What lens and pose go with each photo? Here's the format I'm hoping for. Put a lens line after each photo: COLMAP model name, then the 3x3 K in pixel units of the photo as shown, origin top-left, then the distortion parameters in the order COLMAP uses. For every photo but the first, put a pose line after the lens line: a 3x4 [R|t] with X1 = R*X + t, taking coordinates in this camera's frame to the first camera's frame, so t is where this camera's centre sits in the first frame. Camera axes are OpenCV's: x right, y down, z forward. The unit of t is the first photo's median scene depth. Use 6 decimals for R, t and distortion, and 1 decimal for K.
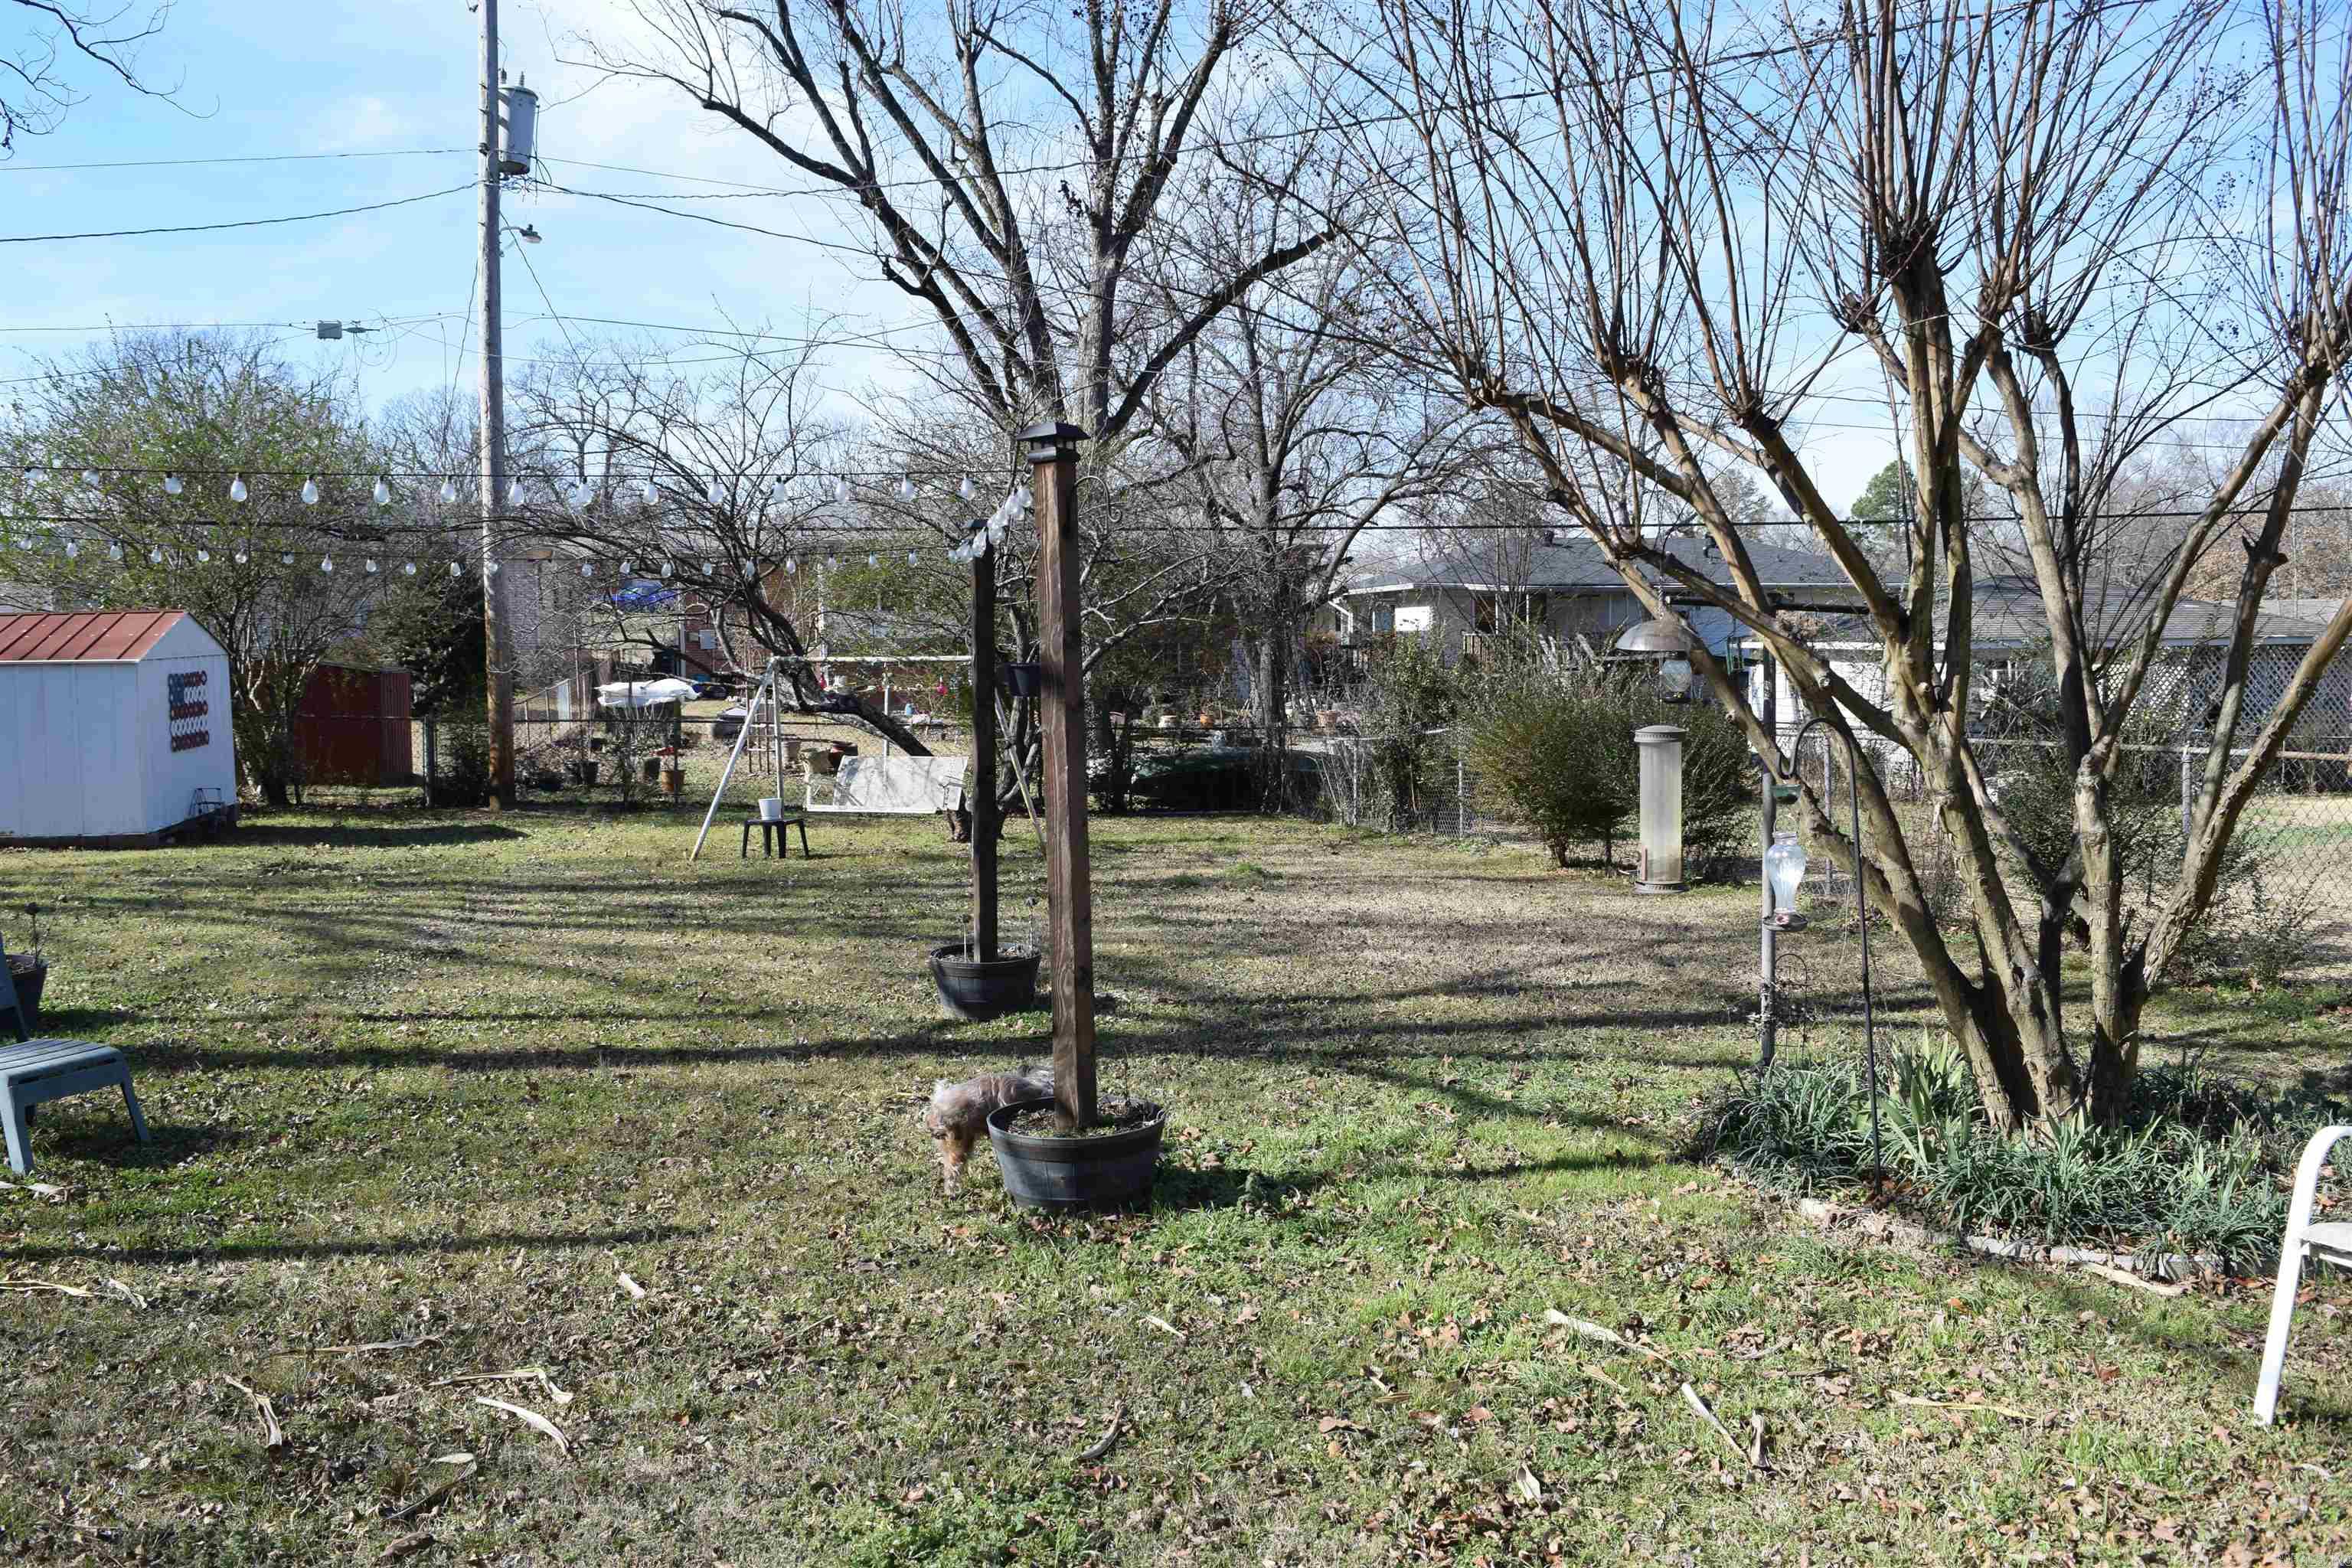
lens RADIAL K [[1847.6, 0, 1175.5], [0, 1847.6, 775.1], [0, 0, 1]] dist [-0.096693, 0.022546]
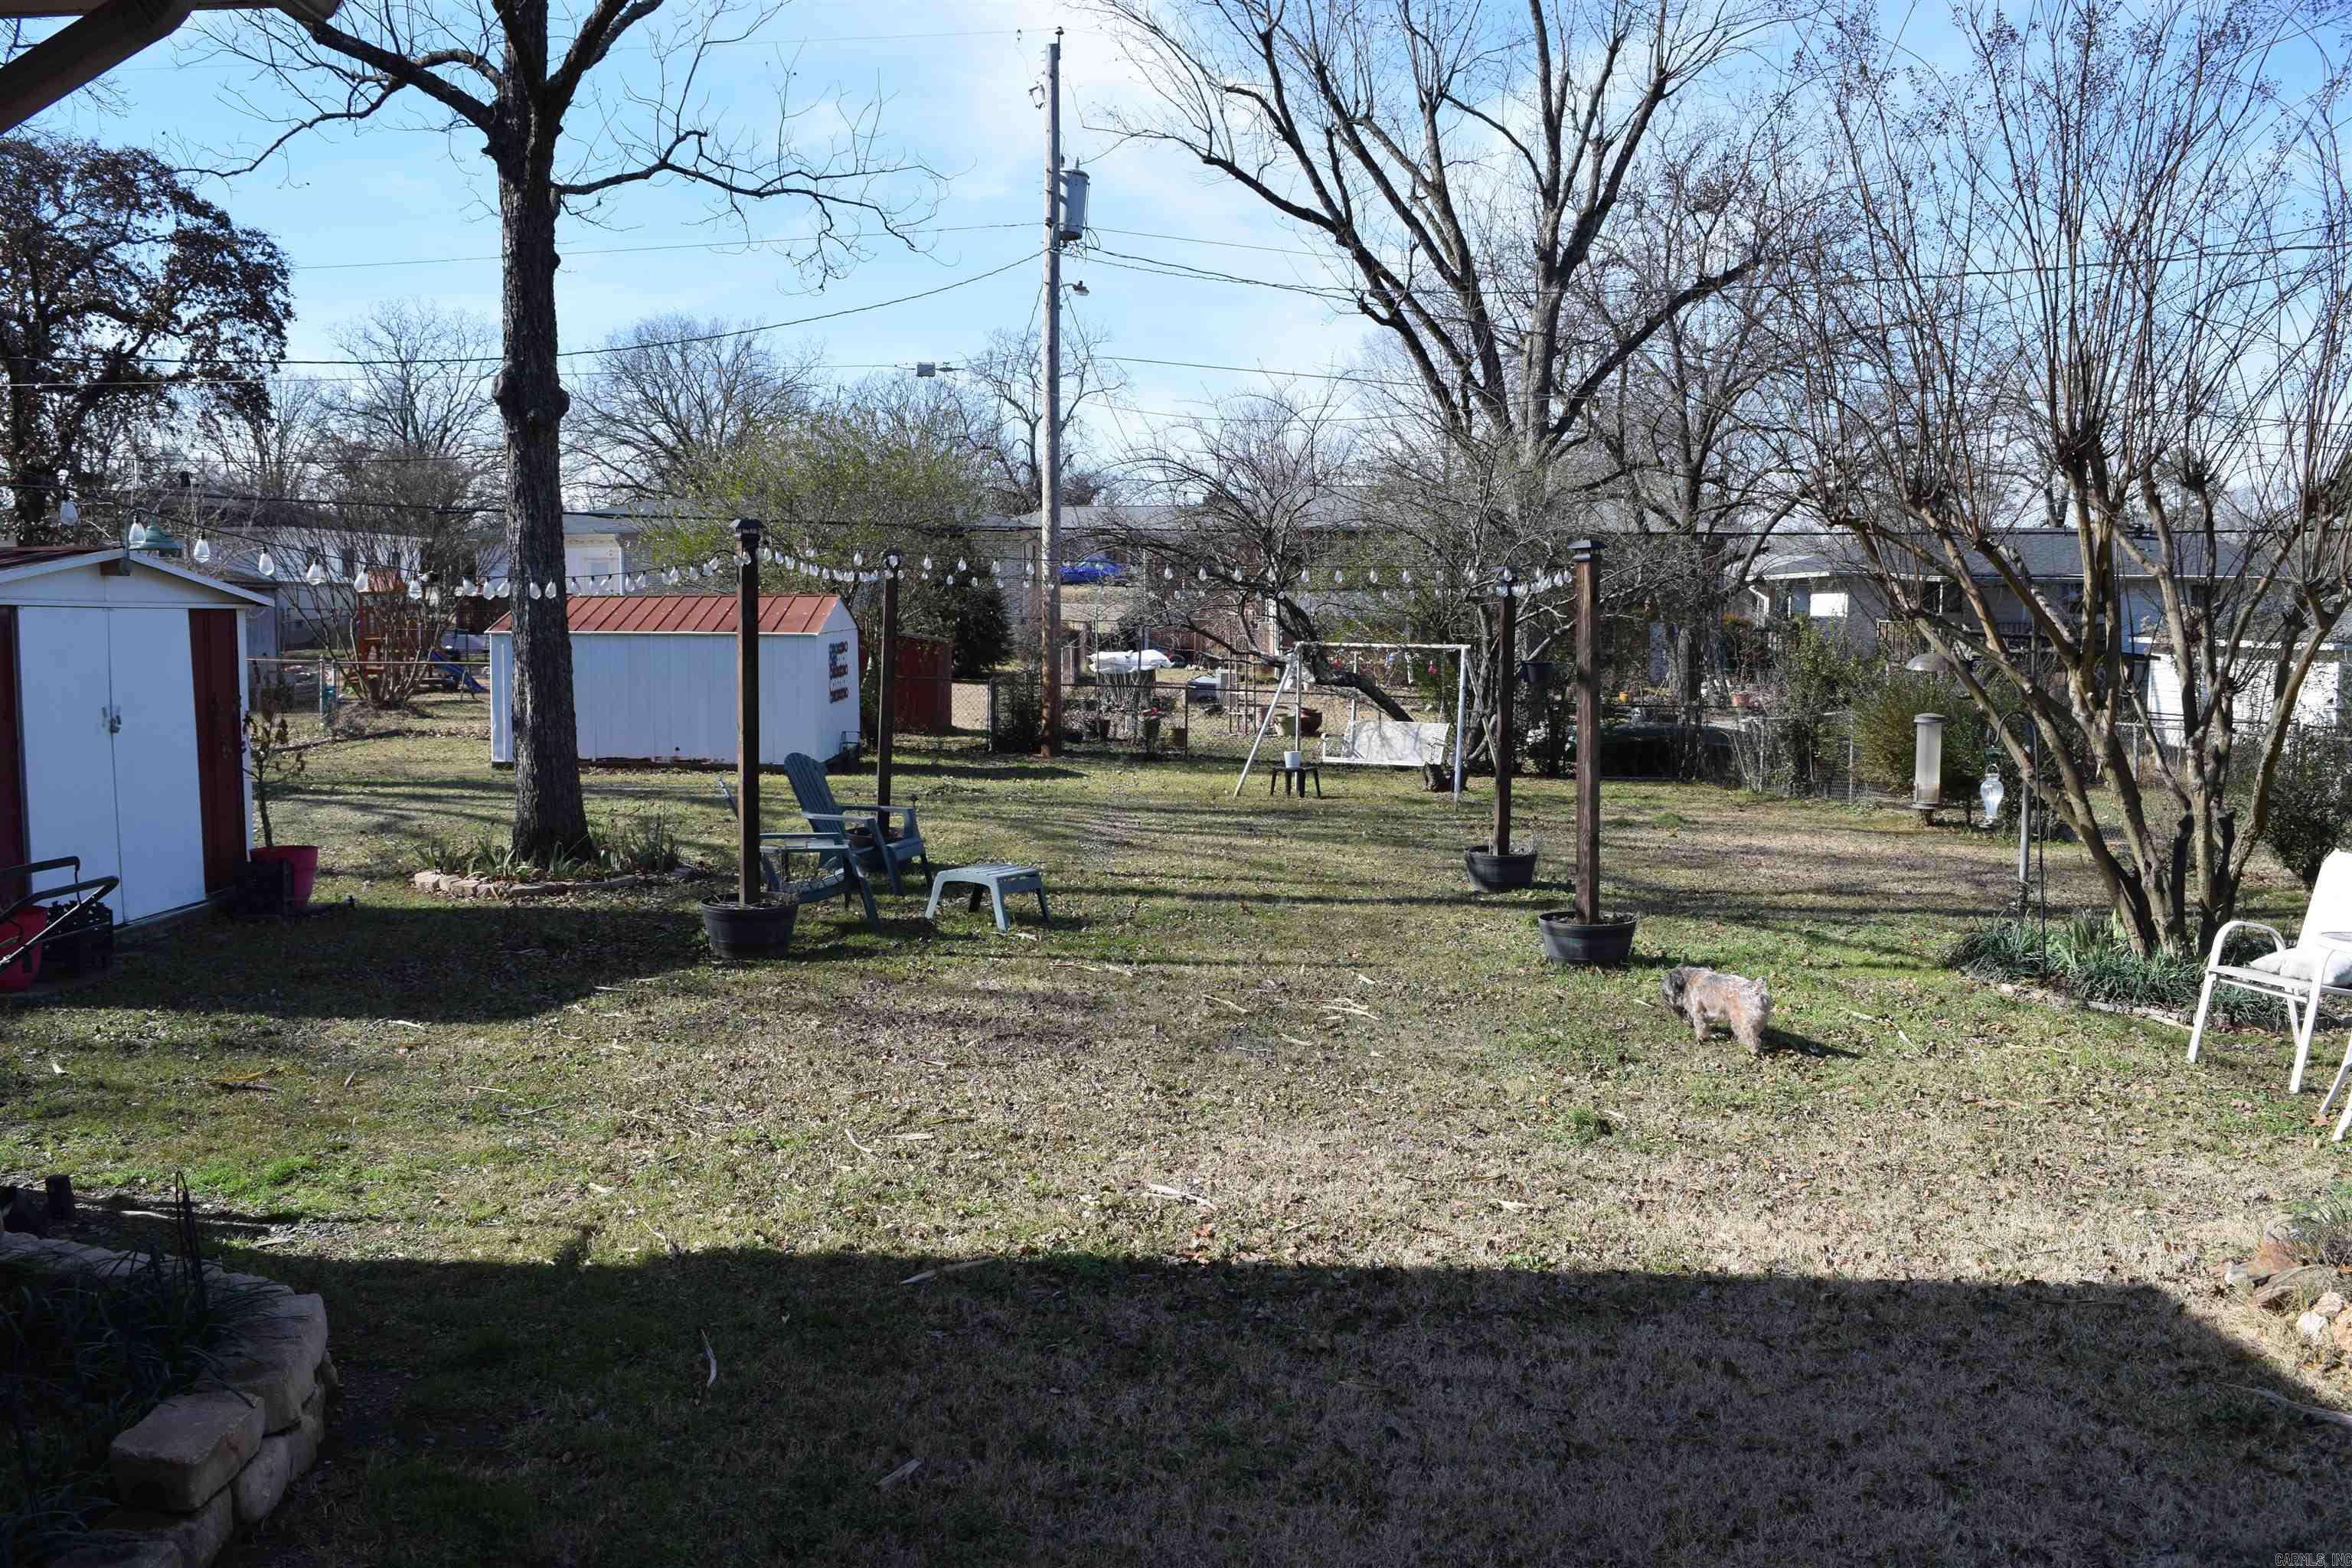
lens RADIAL K [[1846.3, 0, 1173.1], [0, 1846.3, 772.3], [0, 0, 1]] dist [-0.098639, 0.025906]
pose [[0.975796, 0.032987, -0.216180, -0.018406], [-0.029782, 0.999393, 0.018067, 0.005677], [0.216645, -0.011191, 0.976186, -0.243131]]
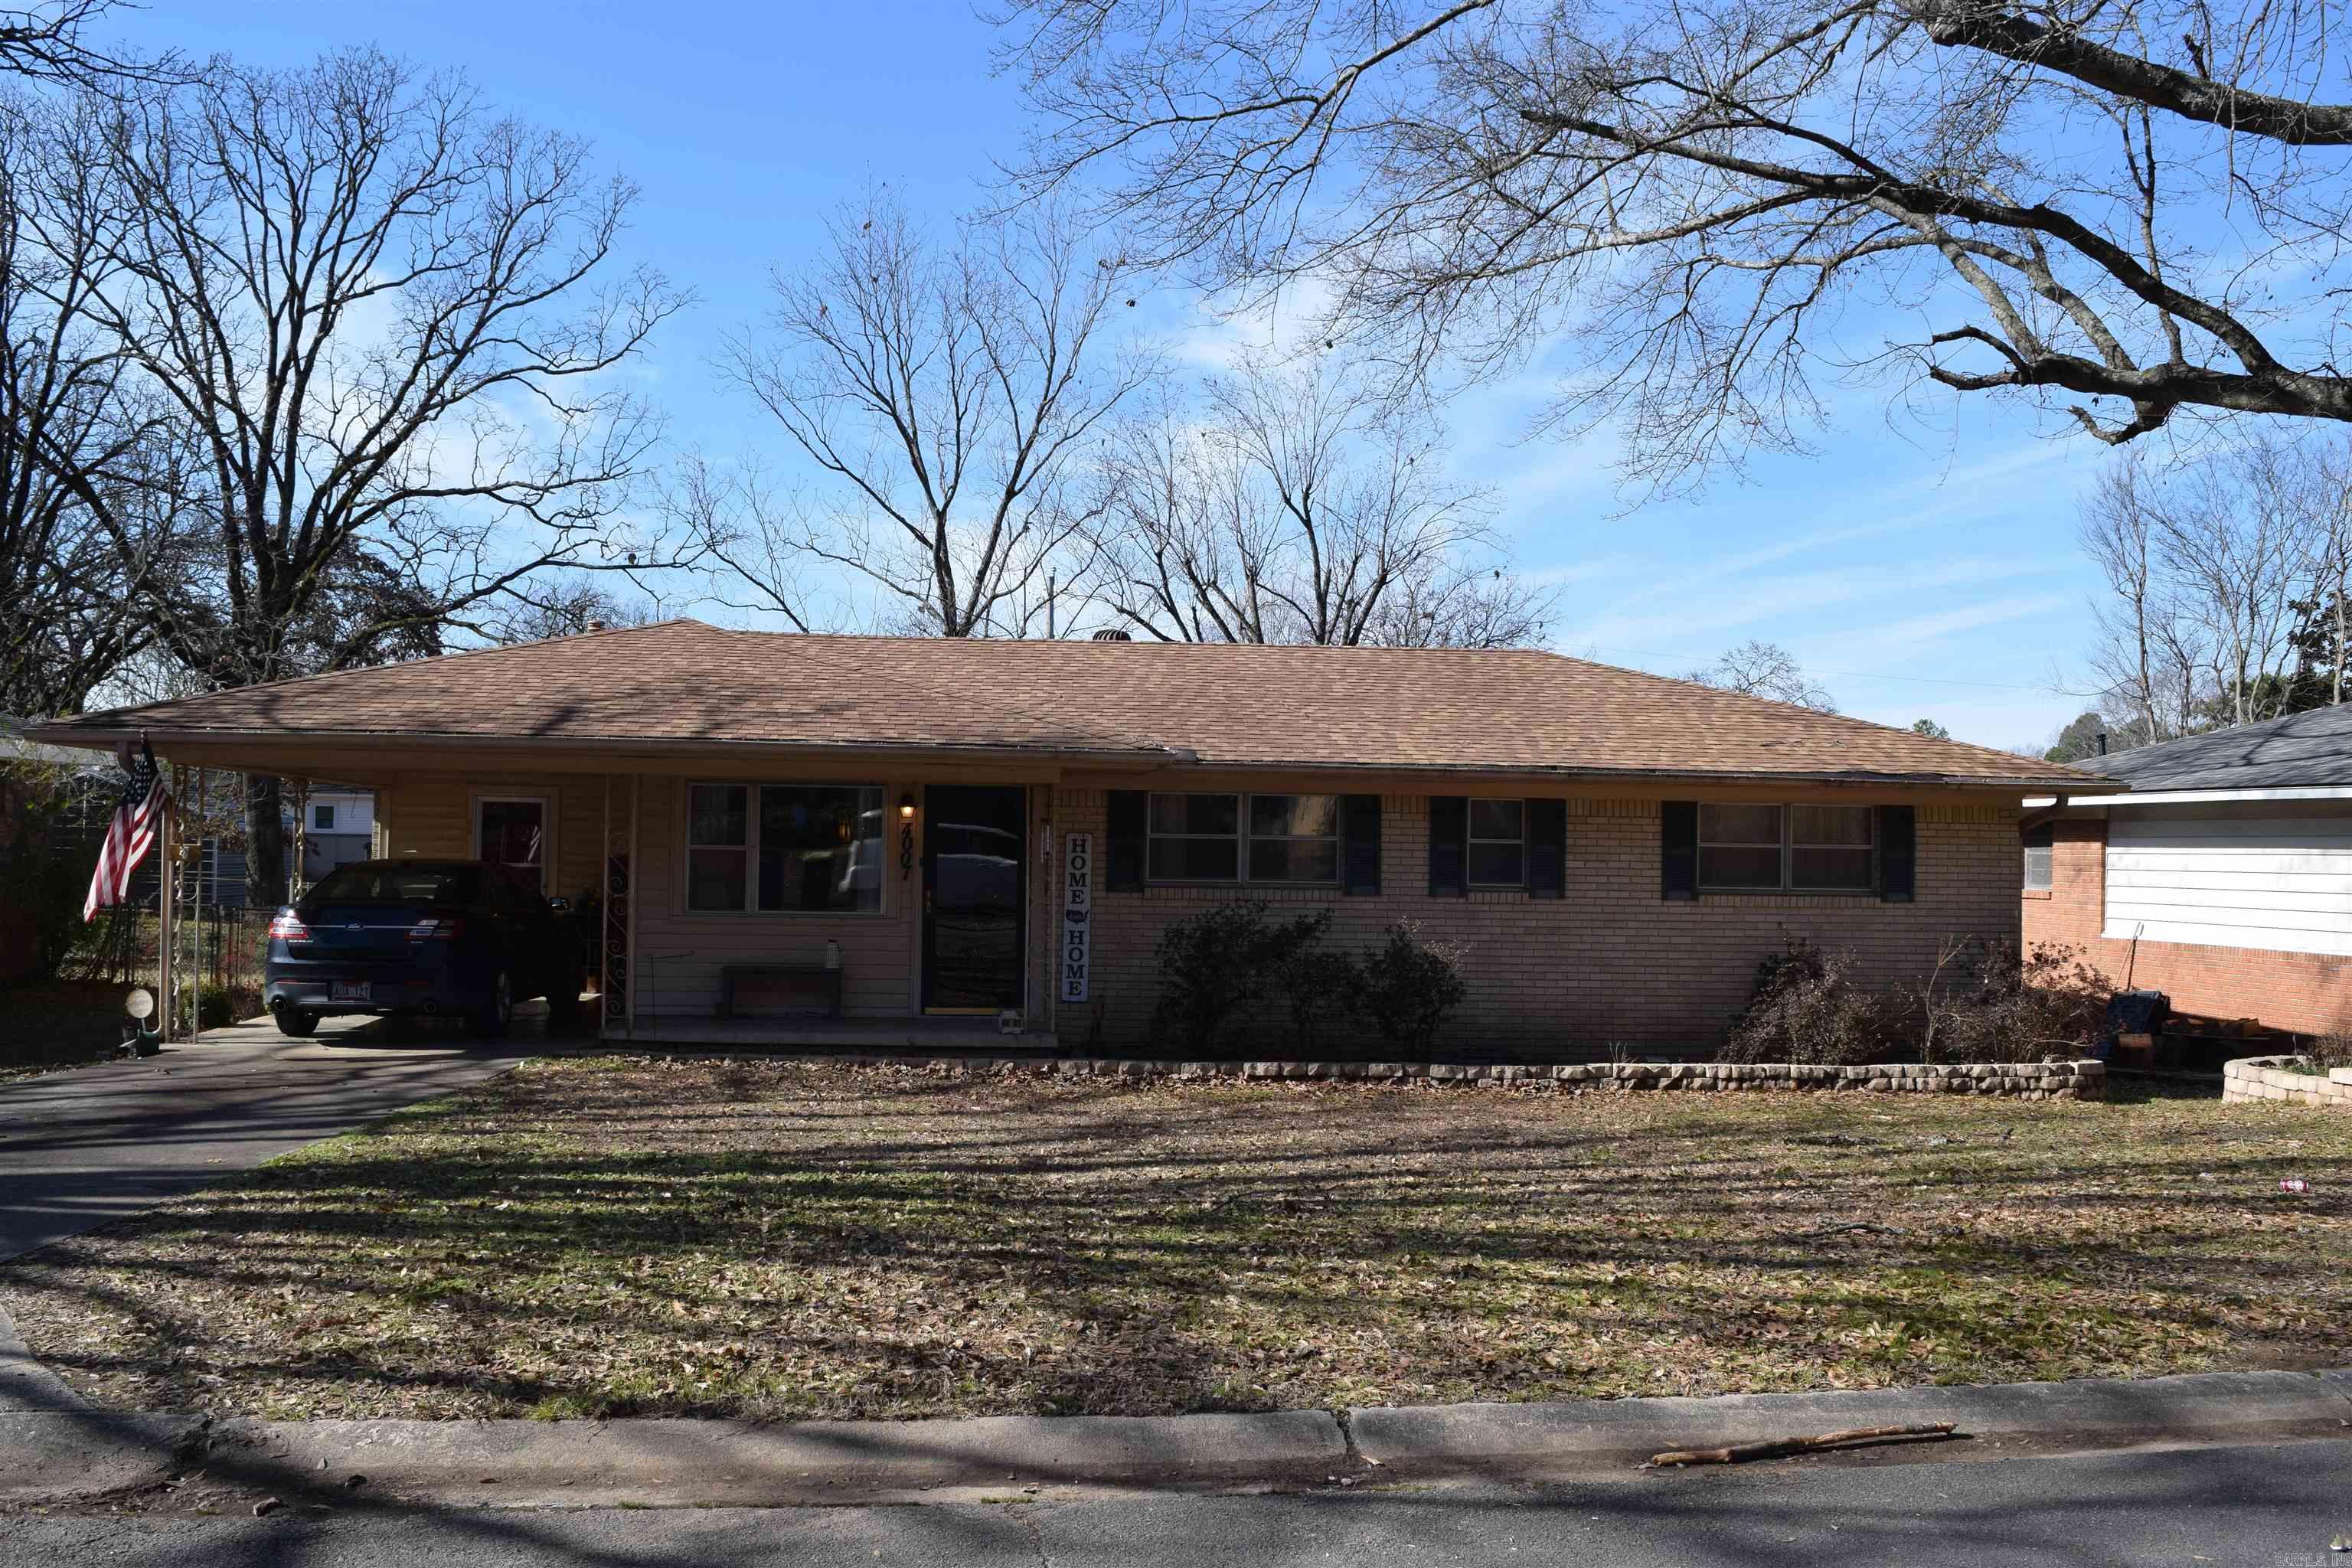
lens RADIAL K [[2052.6, 0, 1176.0], [0, 2052.6, 784.0], [0, 0, 1]] dist [0.000199, -0.000025]
pose [[0.992971, 0.021840, -0.116324, 0.102752], [-0.034020, 0.994018, -0.103778, 0.072356], [0.113362, 0.107006, 0.987775, -1.815704]]
